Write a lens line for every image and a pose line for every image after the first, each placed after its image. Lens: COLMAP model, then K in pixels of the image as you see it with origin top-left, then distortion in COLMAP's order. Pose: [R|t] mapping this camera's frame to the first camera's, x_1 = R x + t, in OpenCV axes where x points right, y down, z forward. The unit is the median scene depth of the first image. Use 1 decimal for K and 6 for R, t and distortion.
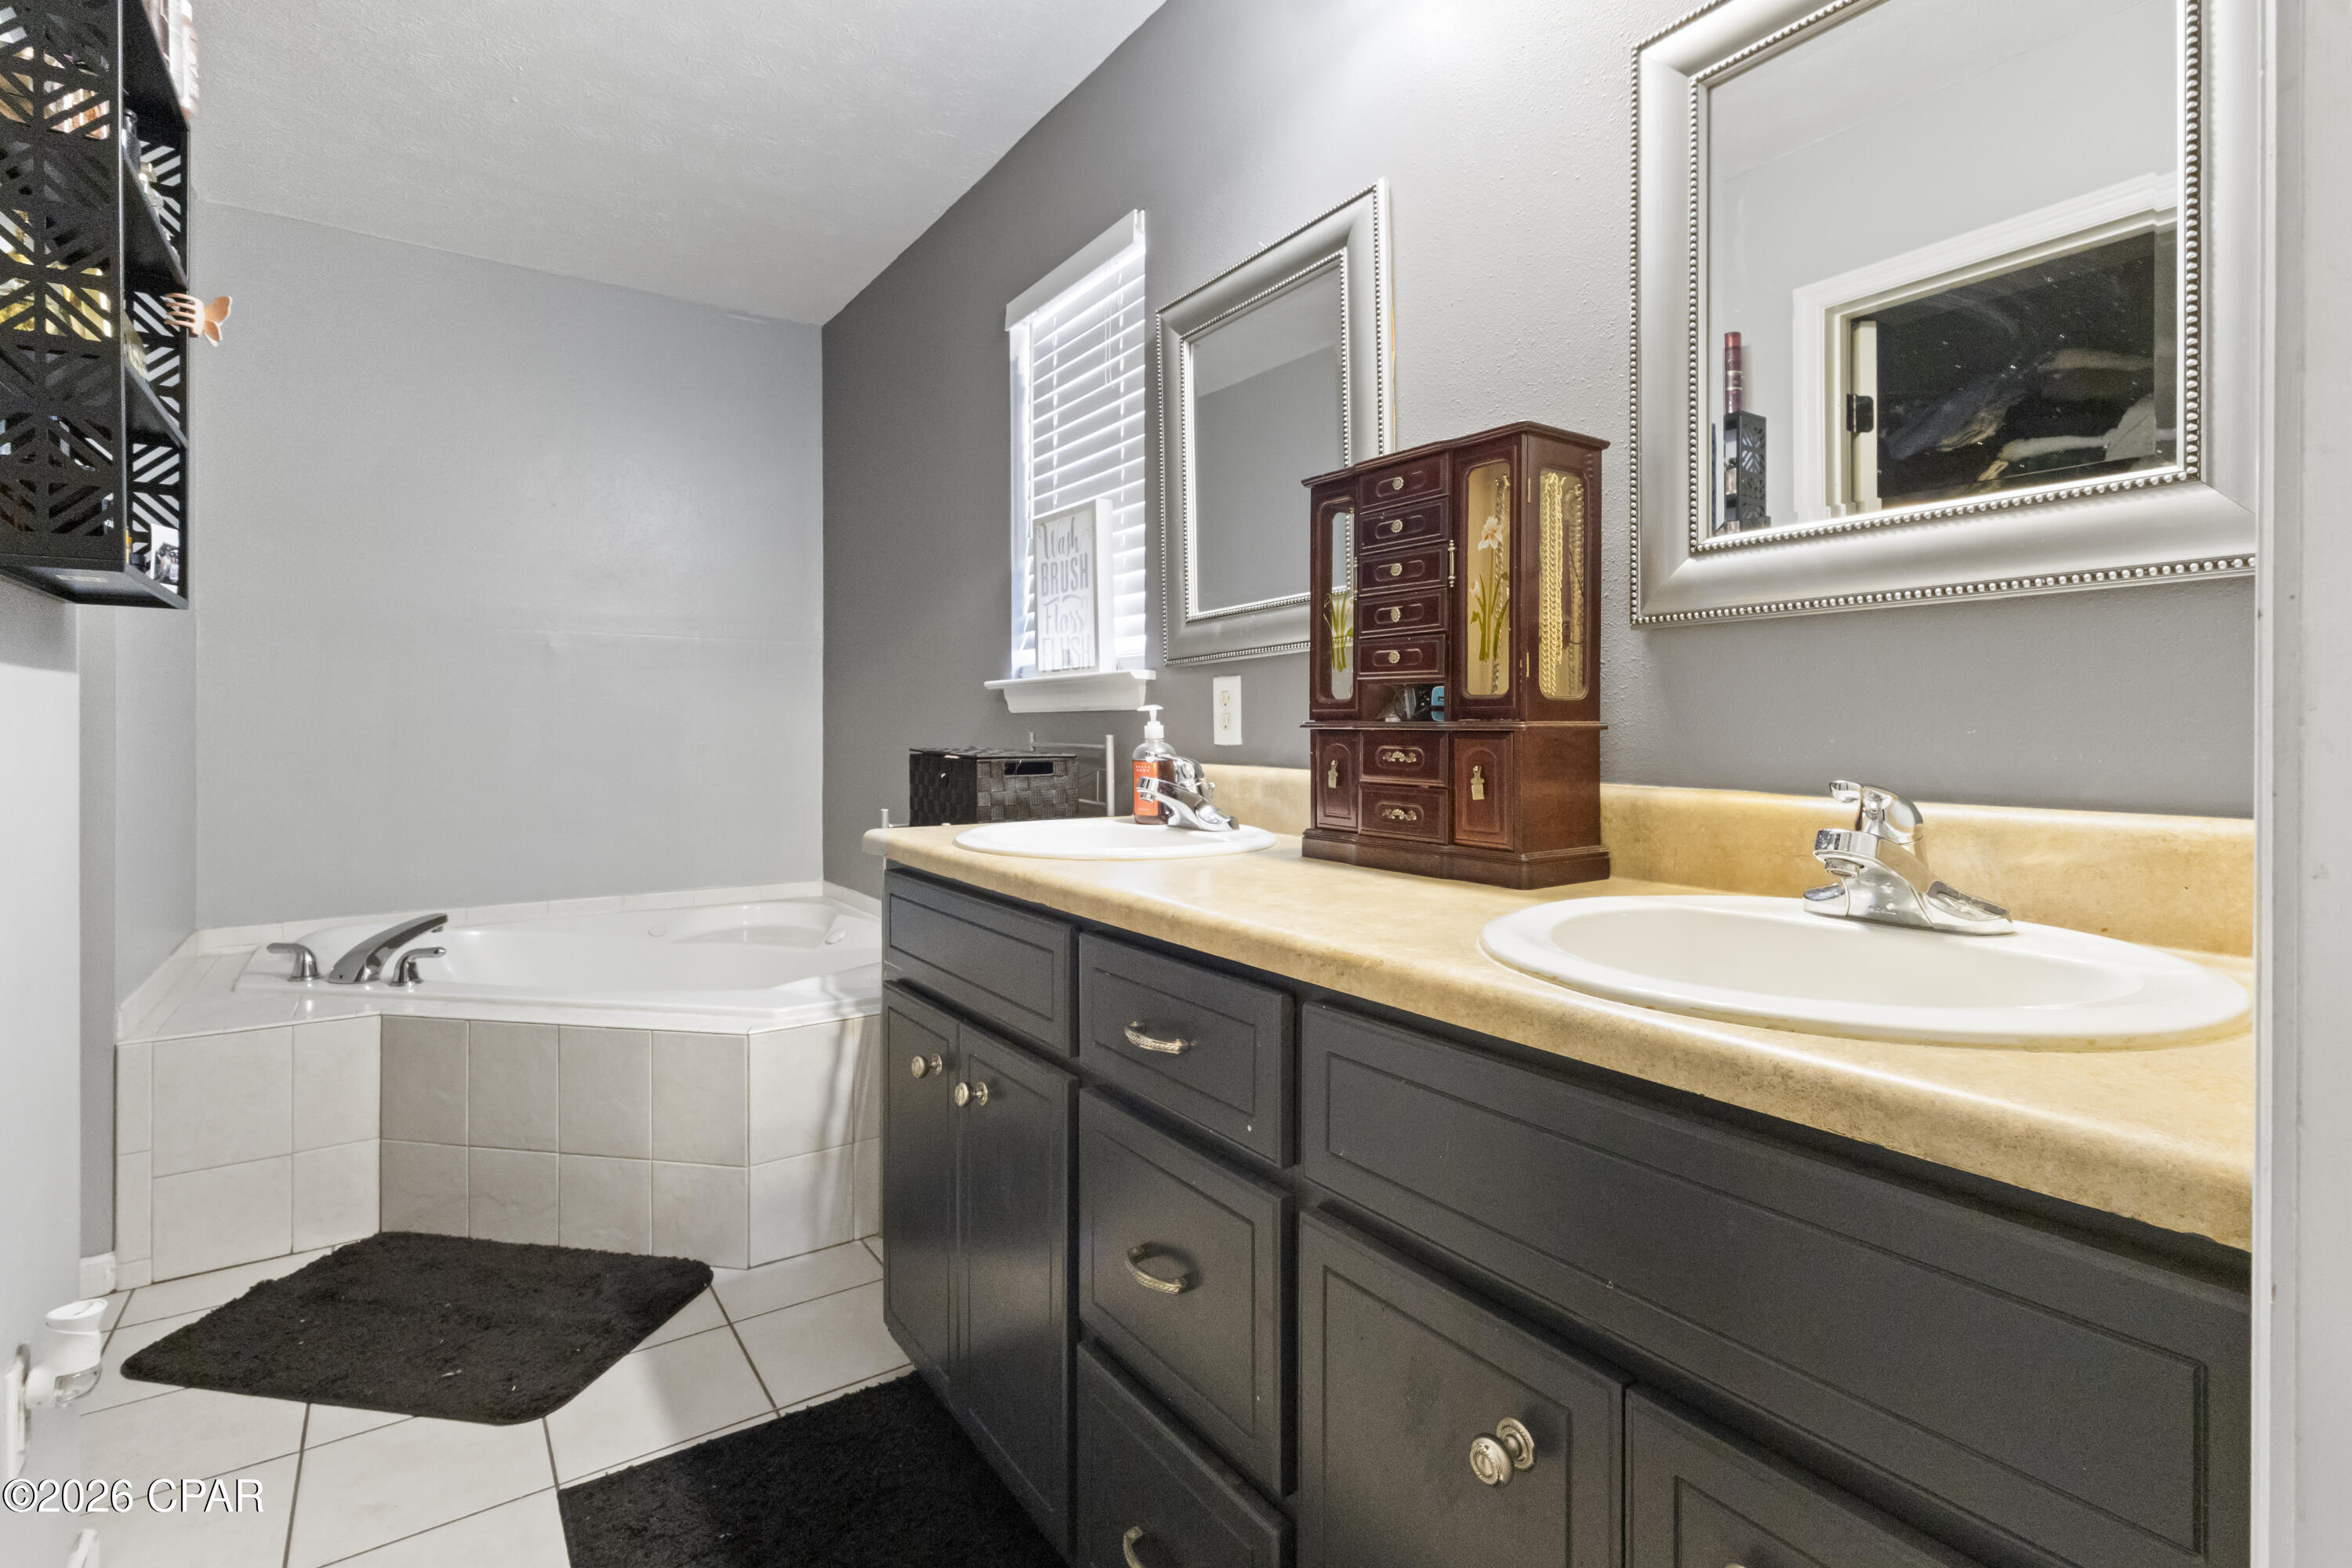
lens RADIAL K [[1105.1, 0, 1174.1], [0, 1105.1, 749.6], [0, 0, 1]] dist [-0.000881, 0.002221]
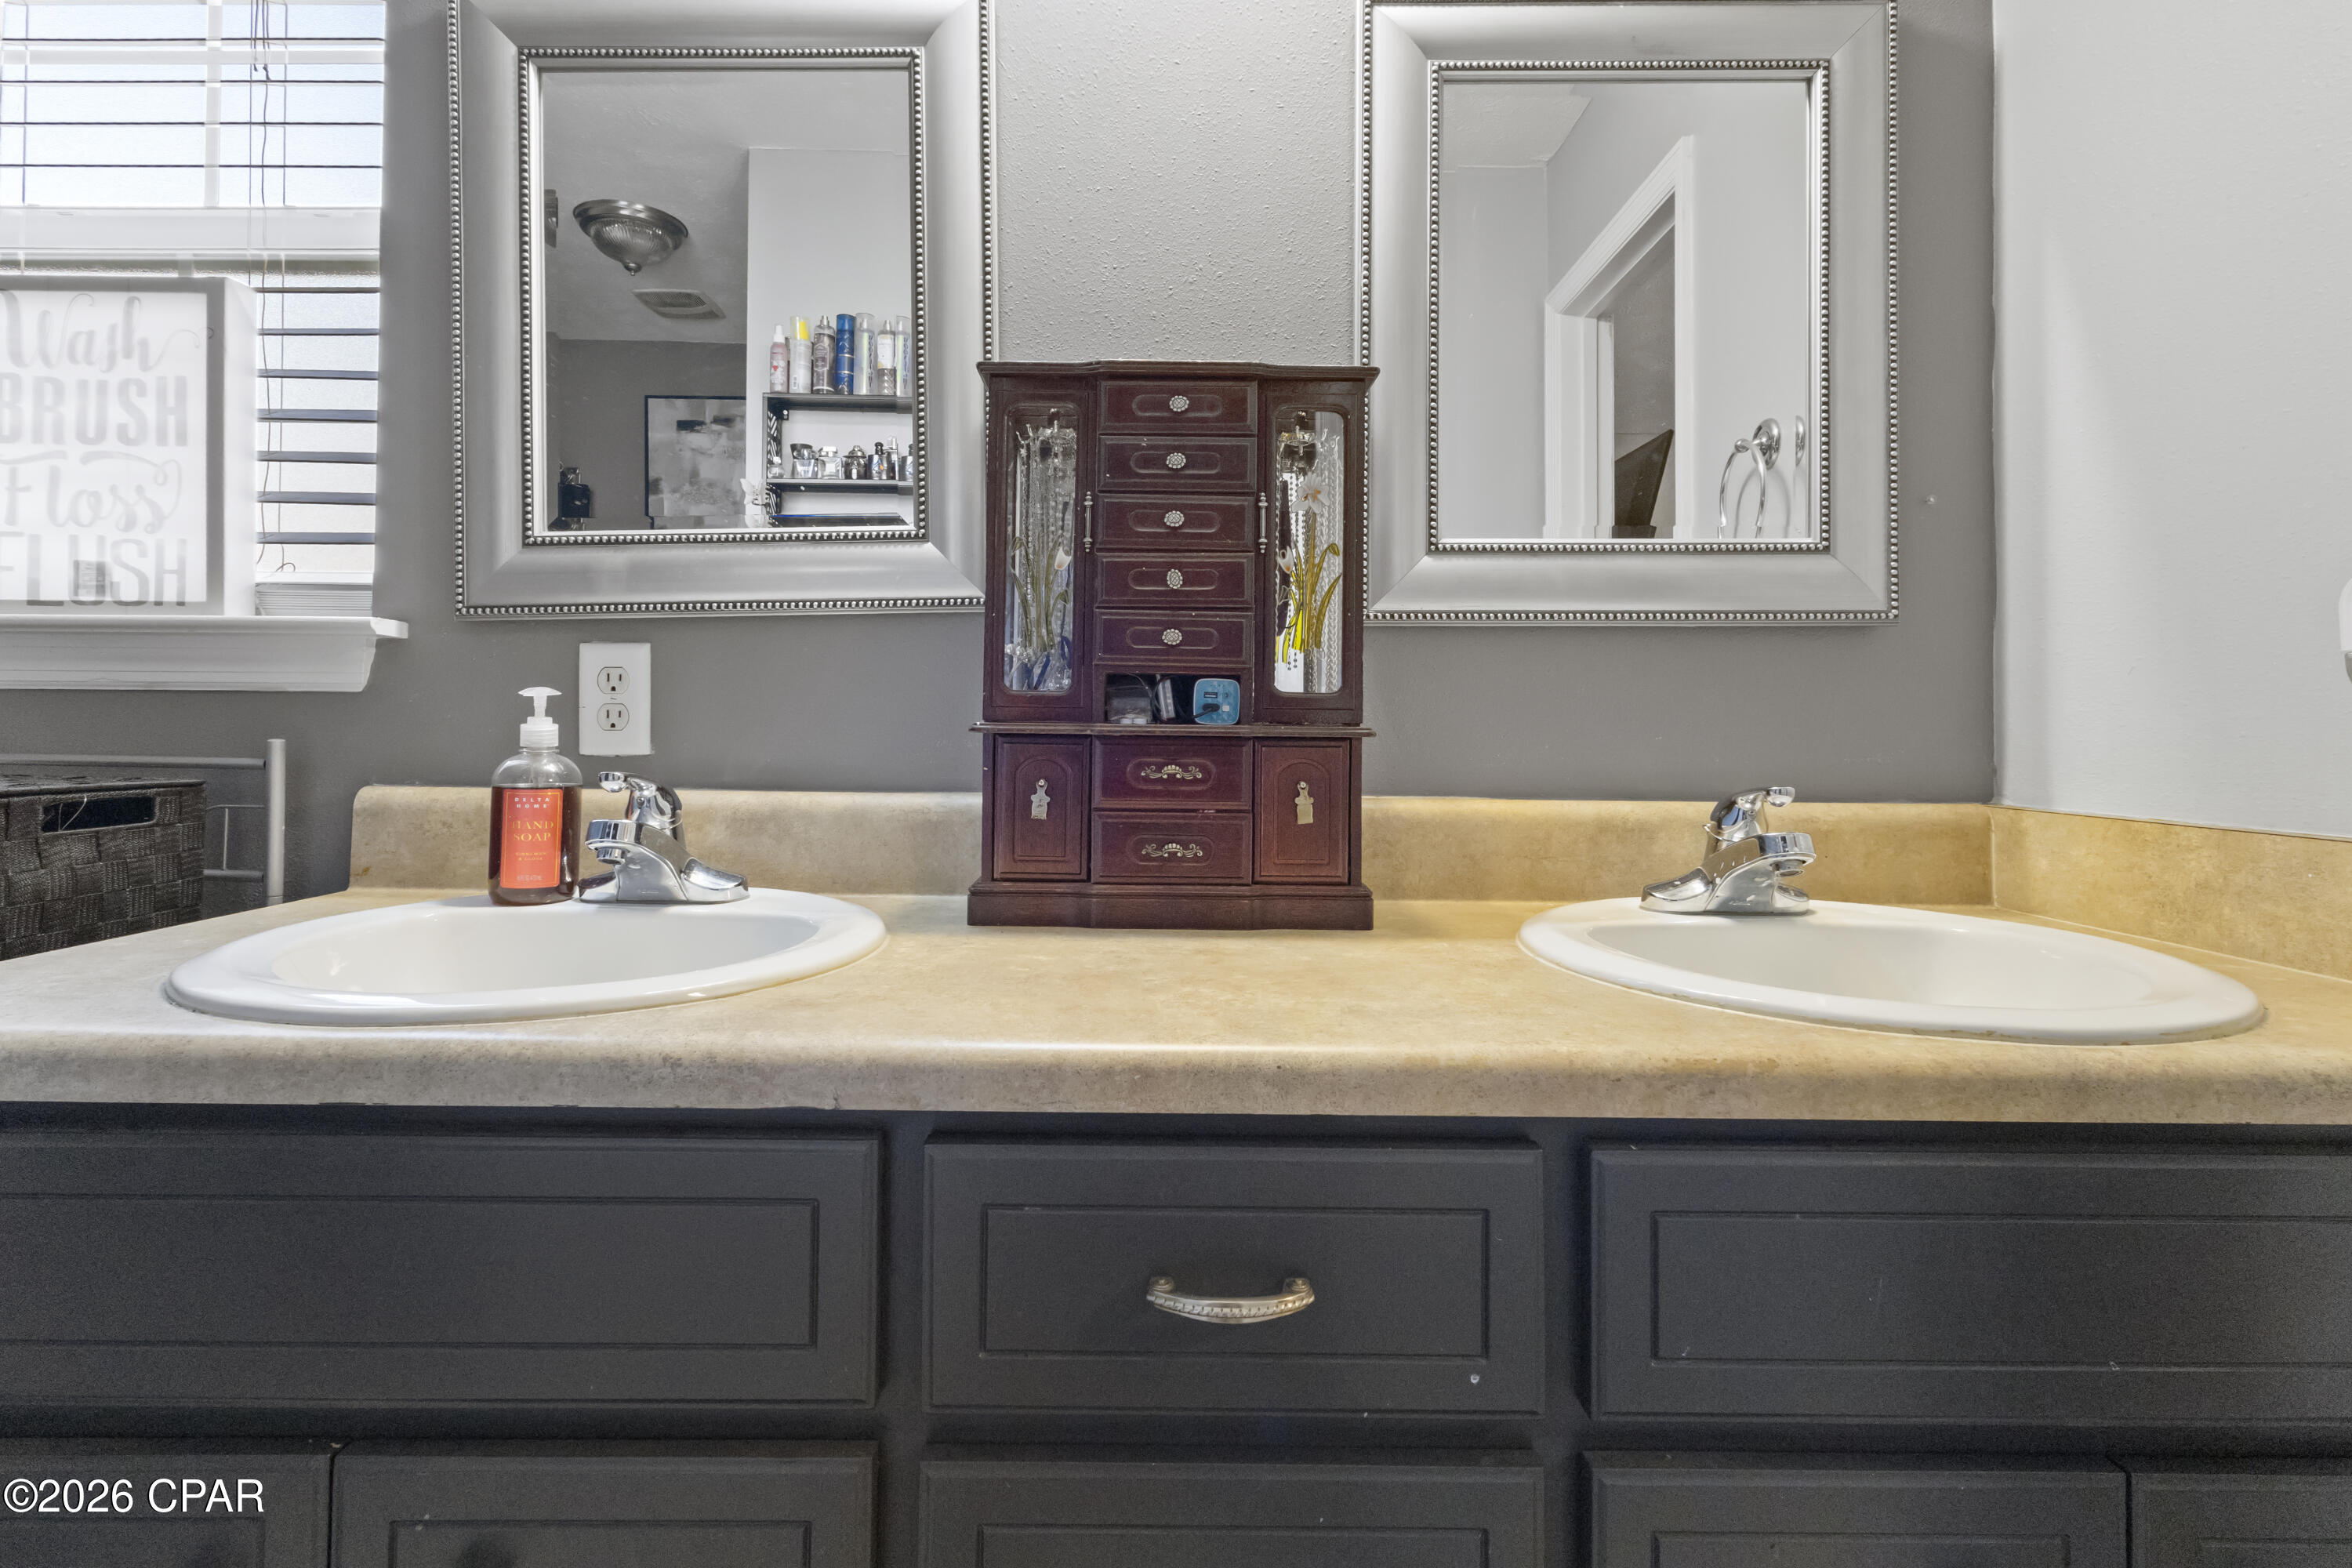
lens RADIAL K [[1105.1, 0, 1180.8], [0, 1105.1, 727.8], [0, 0, 1]] dist [-0.000881, 0.002221]
pose [[0.566317, 0.003642, 0.824179, -0.395070], [0.008782, 0.999907, -0.010453, -0.014743], [-0.824141, 0.013158, 0.566232, 0.566276]]
